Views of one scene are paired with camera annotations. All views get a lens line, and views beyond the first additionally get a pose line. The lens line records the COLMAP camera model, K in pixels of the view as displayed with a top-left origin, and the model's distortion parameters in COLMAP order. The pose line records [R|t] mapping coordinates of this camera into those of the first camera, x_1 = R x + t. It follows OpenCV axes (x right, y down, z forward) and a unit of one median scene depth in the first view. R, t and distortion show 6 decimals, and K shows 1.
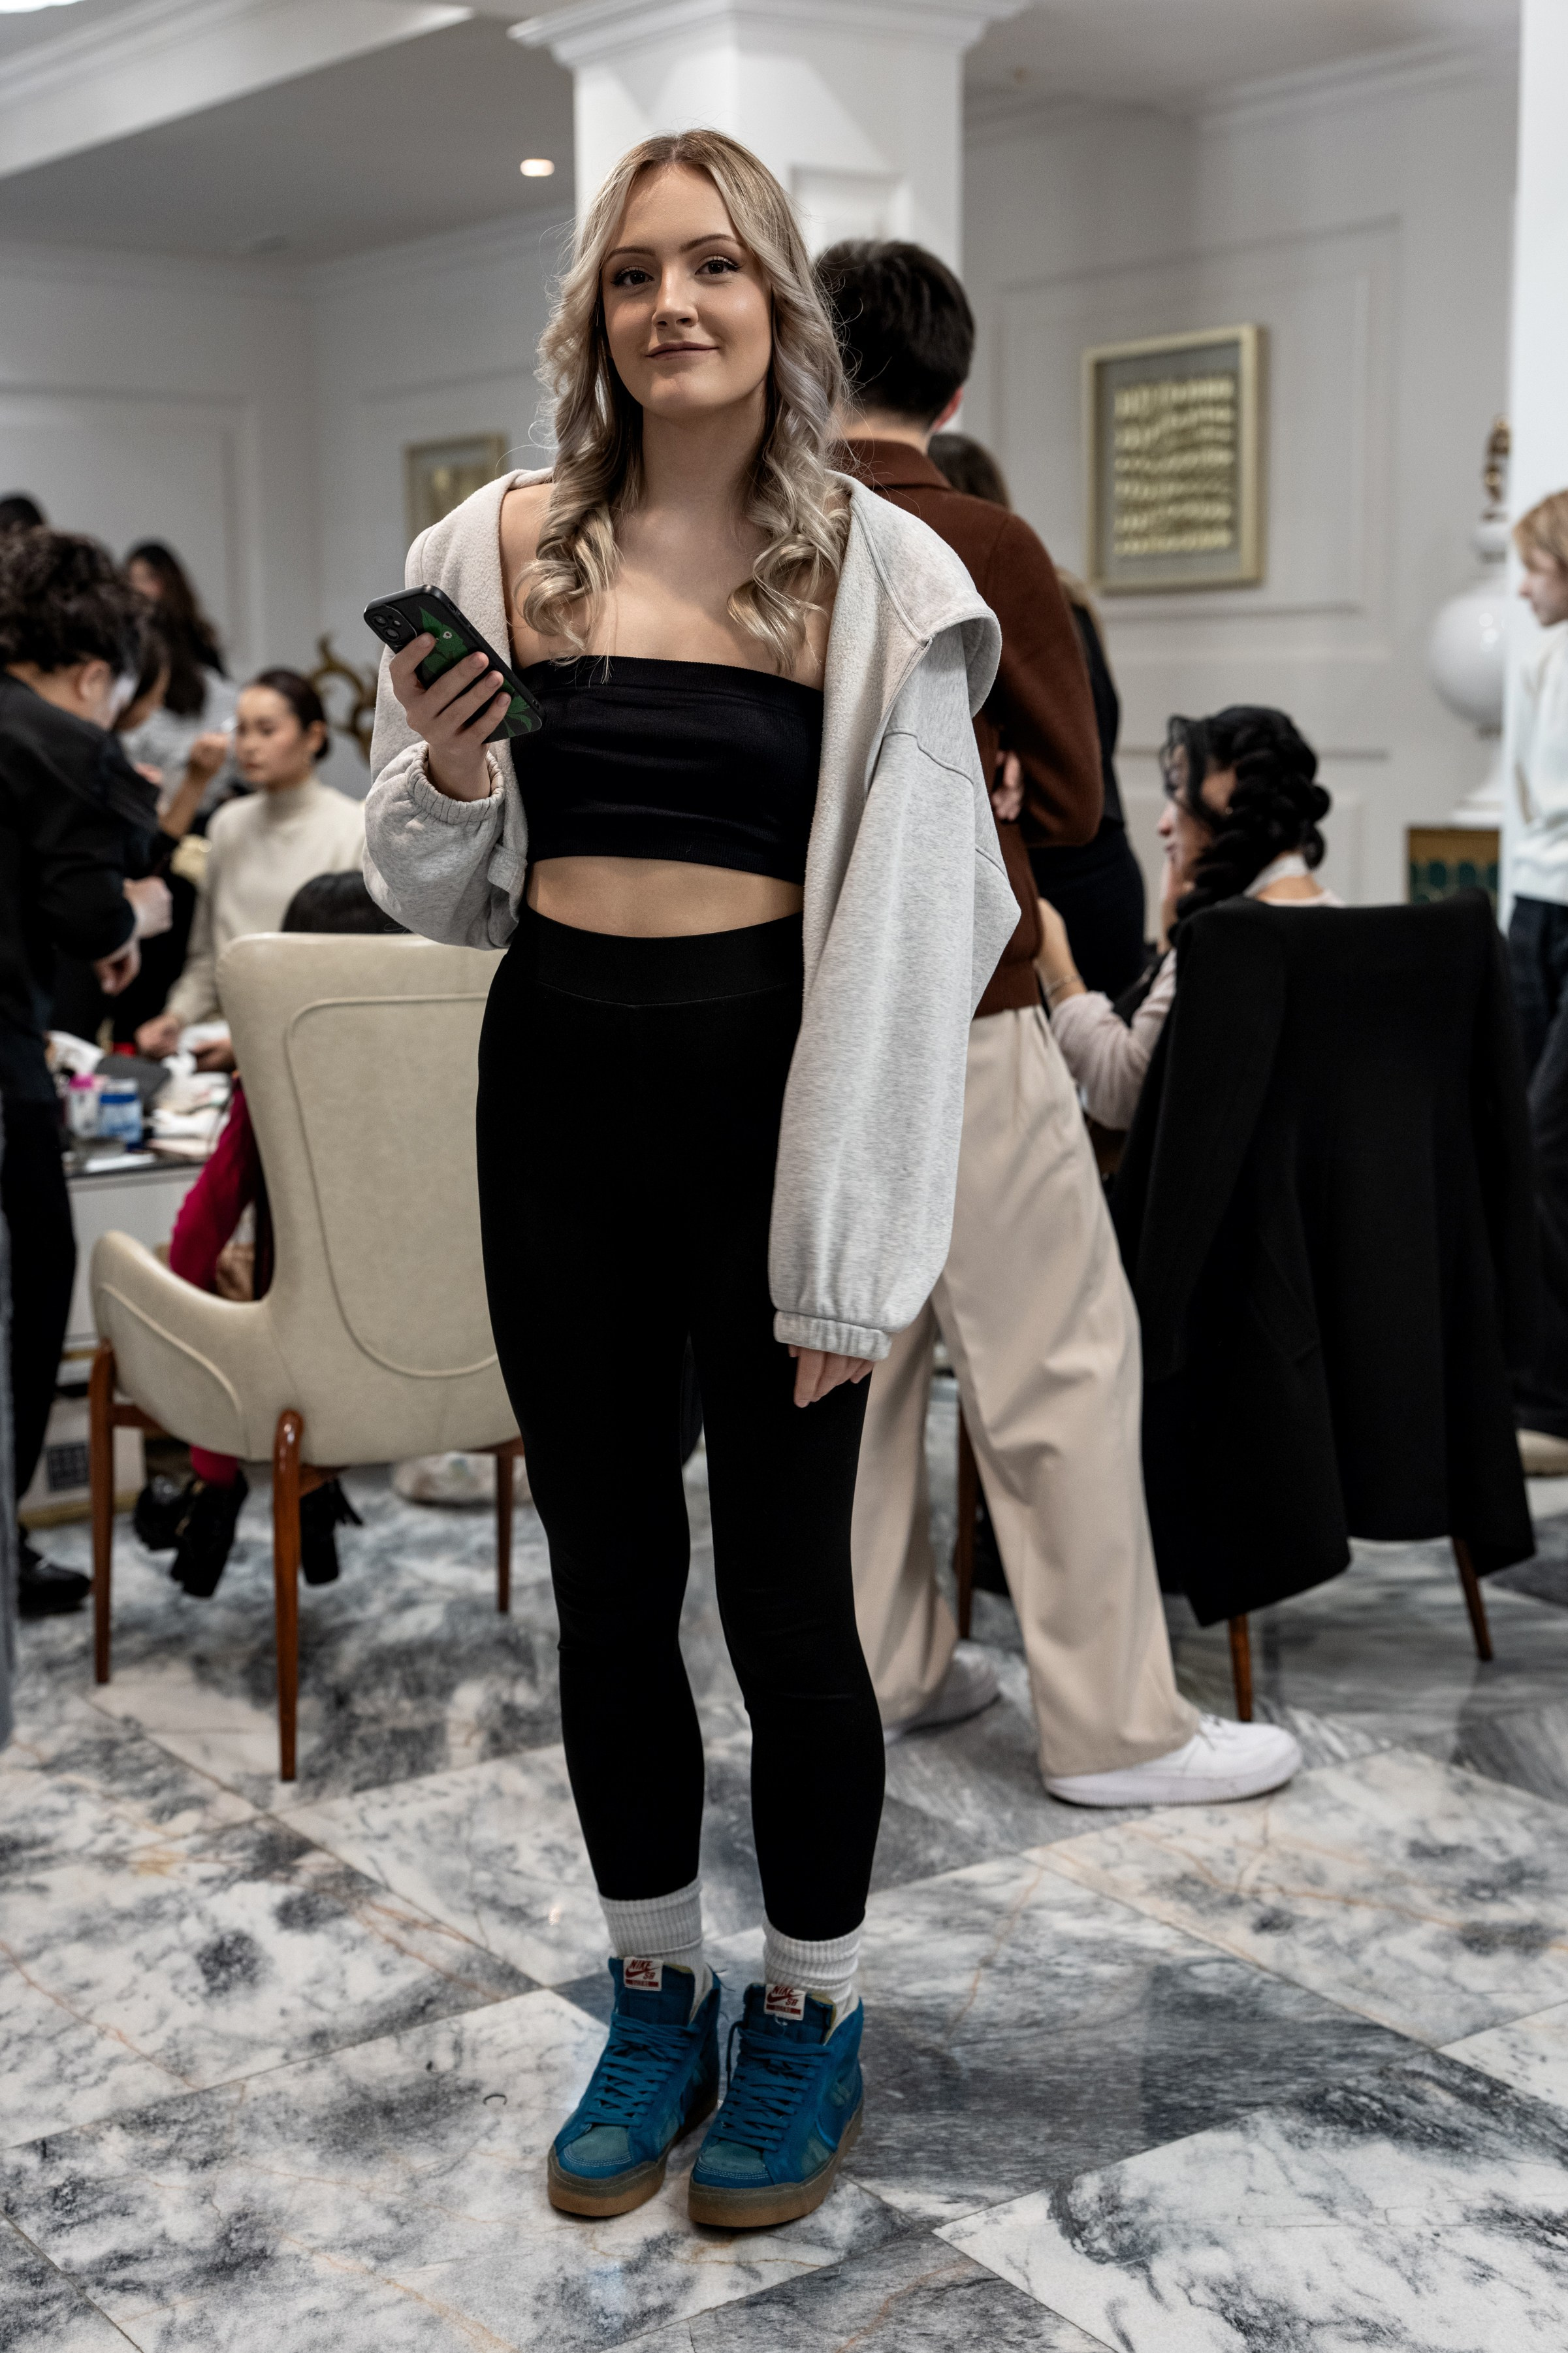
lens RADIAL K [[3104.8, 0, 781.8], [0, 3104.8, 1169.8], [0, 0, 1]] dist [0.194225, 0.000000]
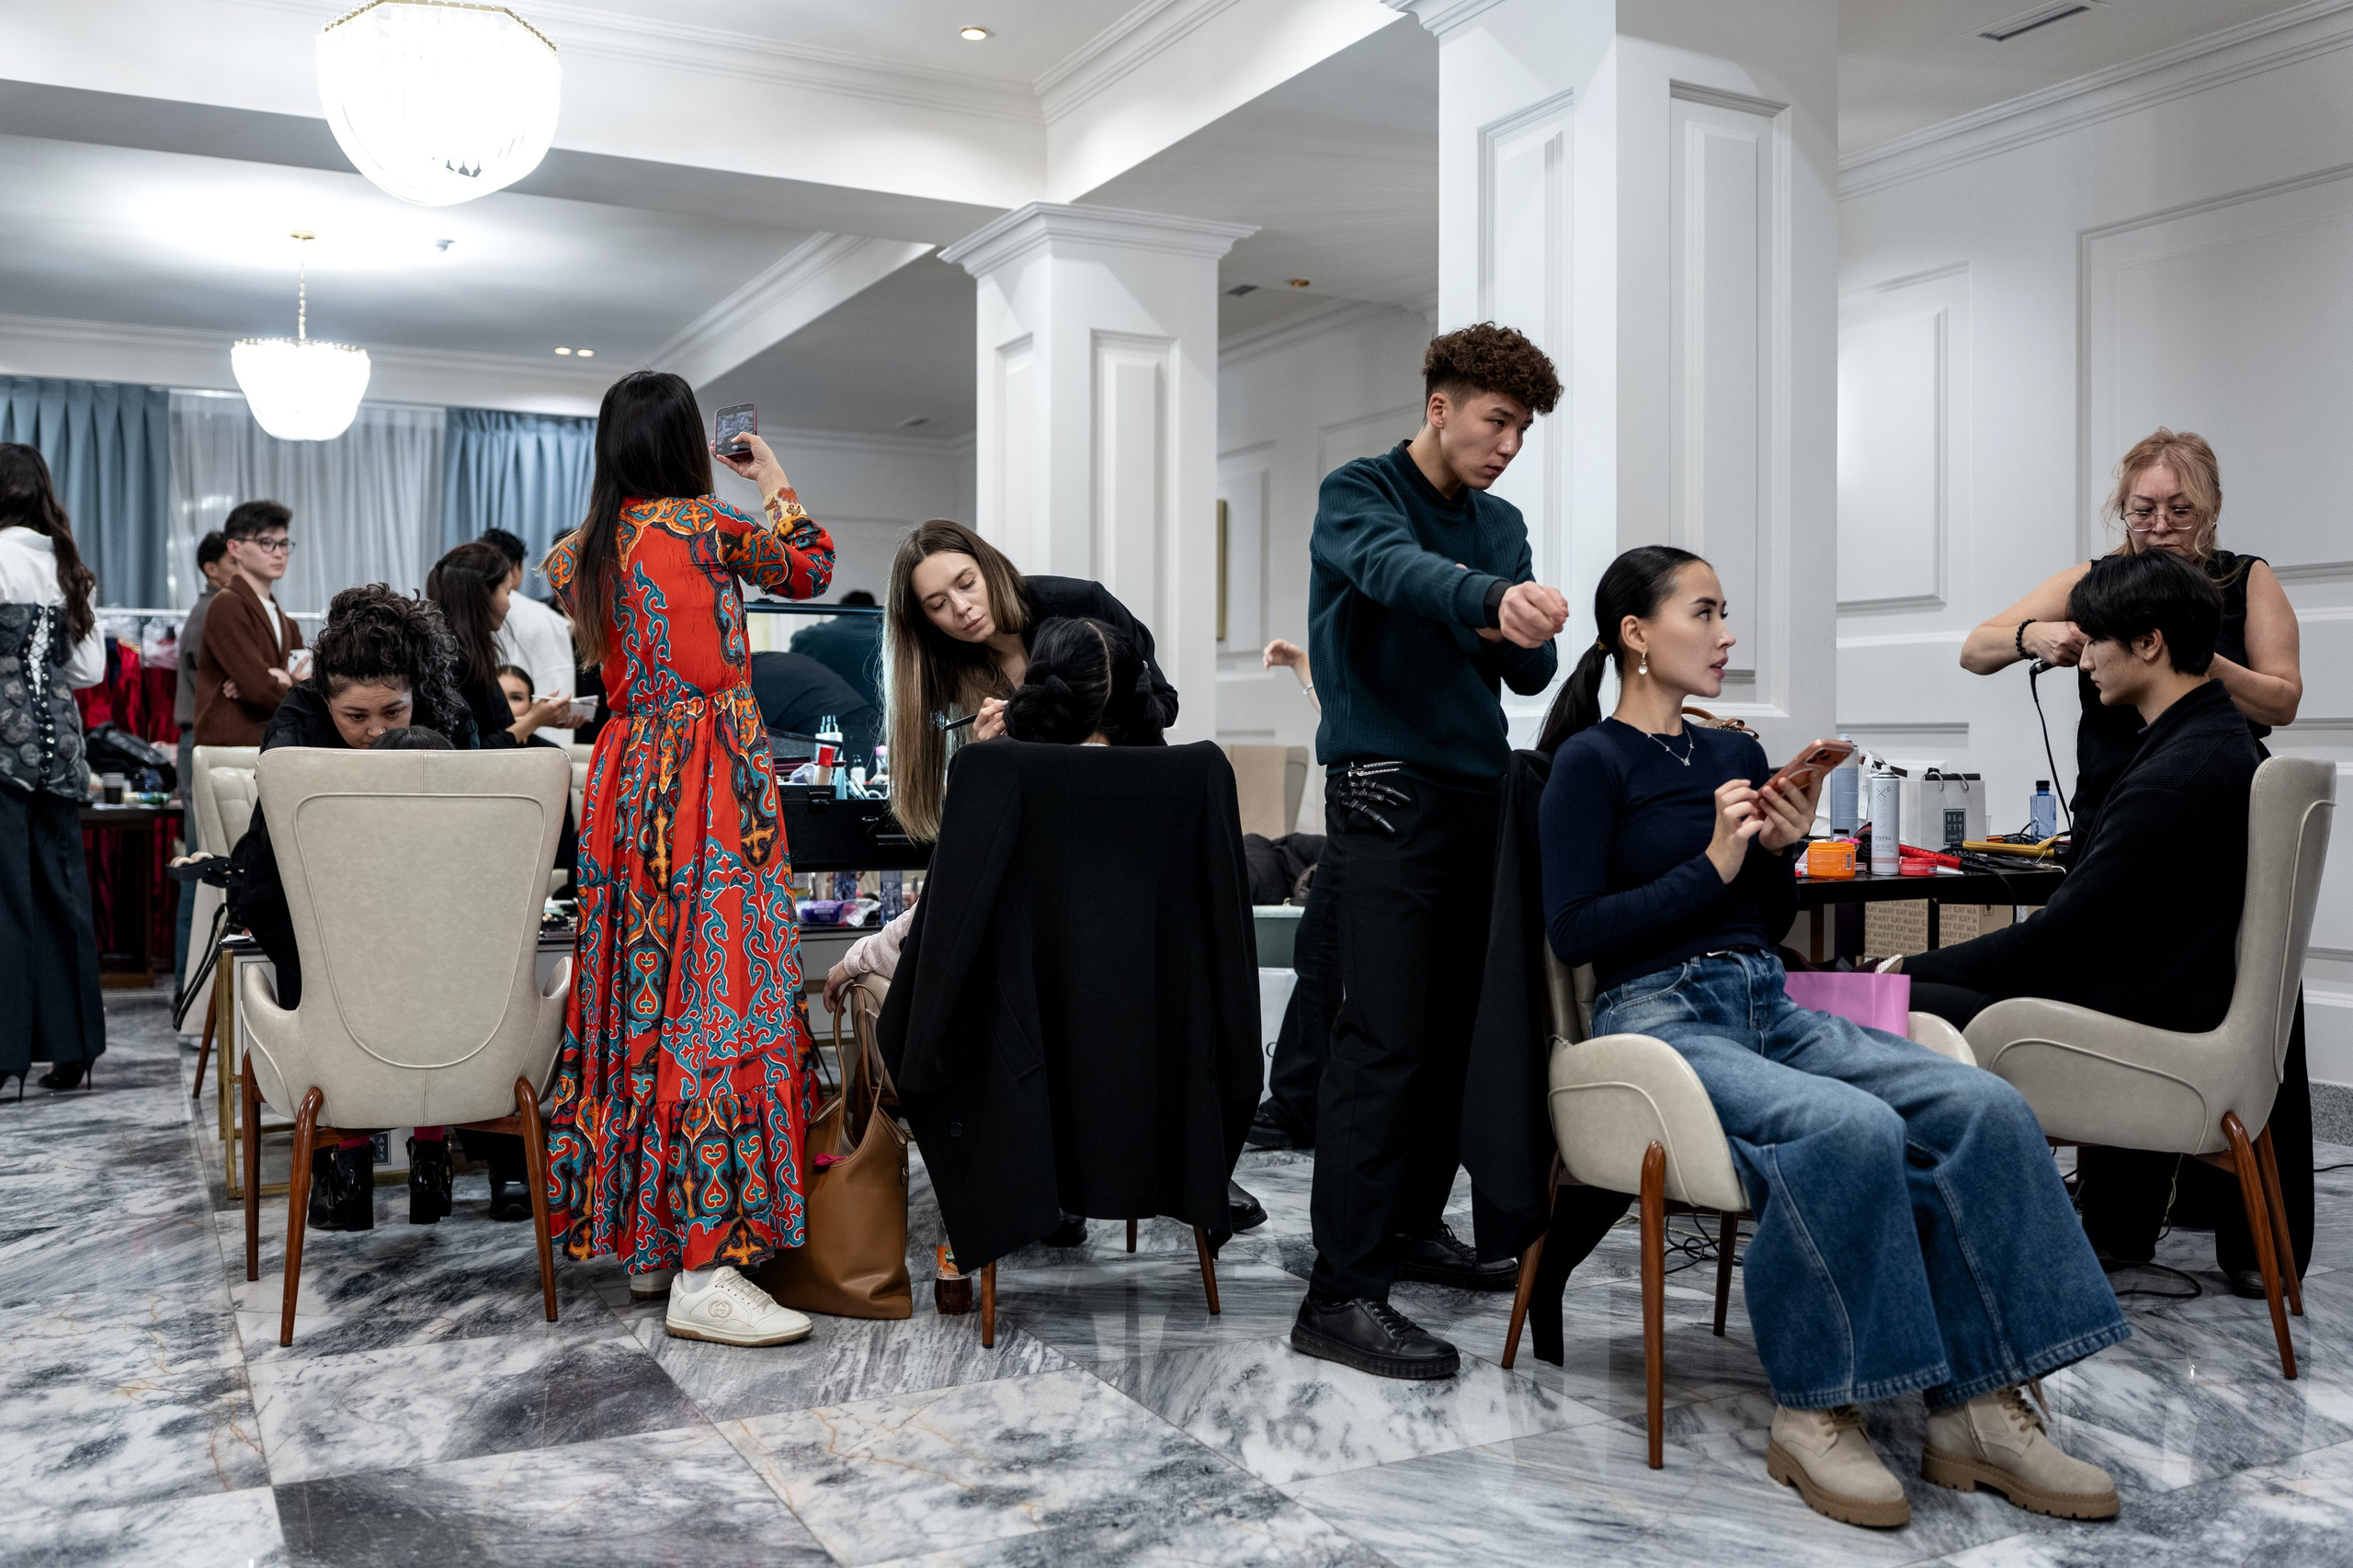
lens RADIAL K [[2080.1, 0, 1178.0], [0, 2080.1, 785.3], [0, 0, 1]] dist [-0.014216, -0.005696]
pose [[0.989244, 0.015450, -0.145455, 0.397858], [-0.033890, 0.991556, -0.125169, 0.050256], [0.142293, 0.128752, 0.981415, 0.115898]]
